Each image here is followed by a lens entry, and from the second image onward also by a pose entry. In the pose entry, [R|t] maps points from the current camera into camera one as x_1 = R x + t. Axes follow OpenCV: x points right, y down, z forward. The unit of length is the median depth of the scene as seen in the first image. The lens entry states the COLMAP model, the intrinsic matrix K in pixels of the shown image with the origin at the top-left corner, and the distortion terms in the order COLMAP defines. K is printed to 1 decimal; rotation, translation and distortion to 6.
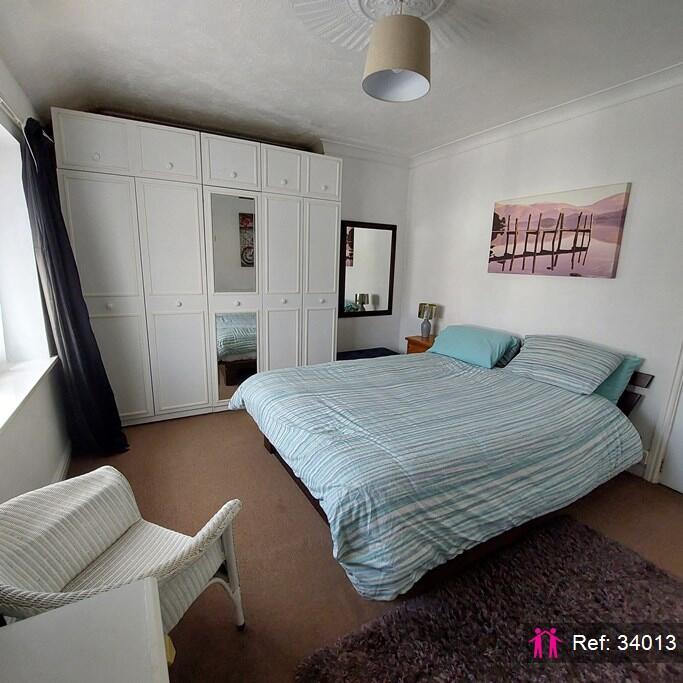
lens RADIAL K [[368.5, 0, 341.5], [0, 368.5, 341.5], [0, 0, 1]] dist [0.033235, 0.000480]
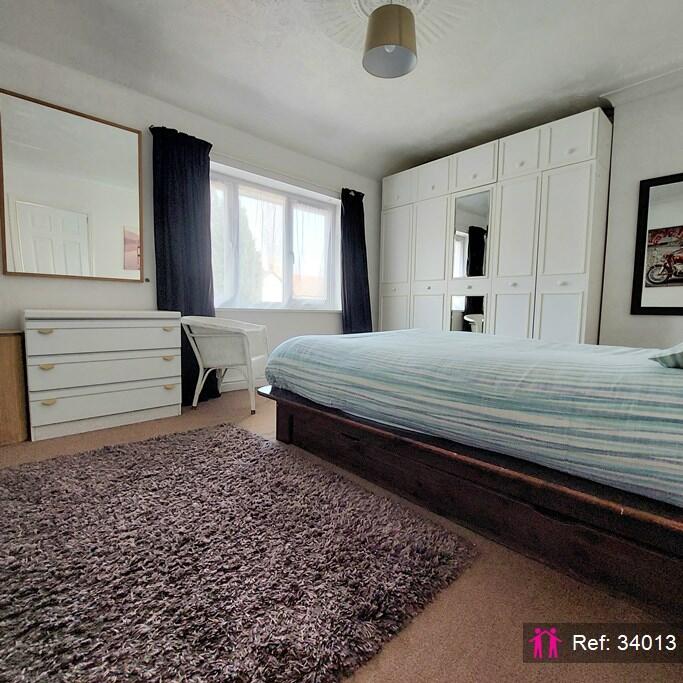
lens RADIAL K [[368.5, 0, 341.5], [0, 368.5, 341.5], [0, 0, 1]] dist [0.033235, 0.000480]
pose [[0.244387, 0.067852, -0.967301, 0.828643], [-0.226845, 0.973869, 0.011001, 0.156961], [0.942771, 0.216738, 0.253393, 0.421906]]
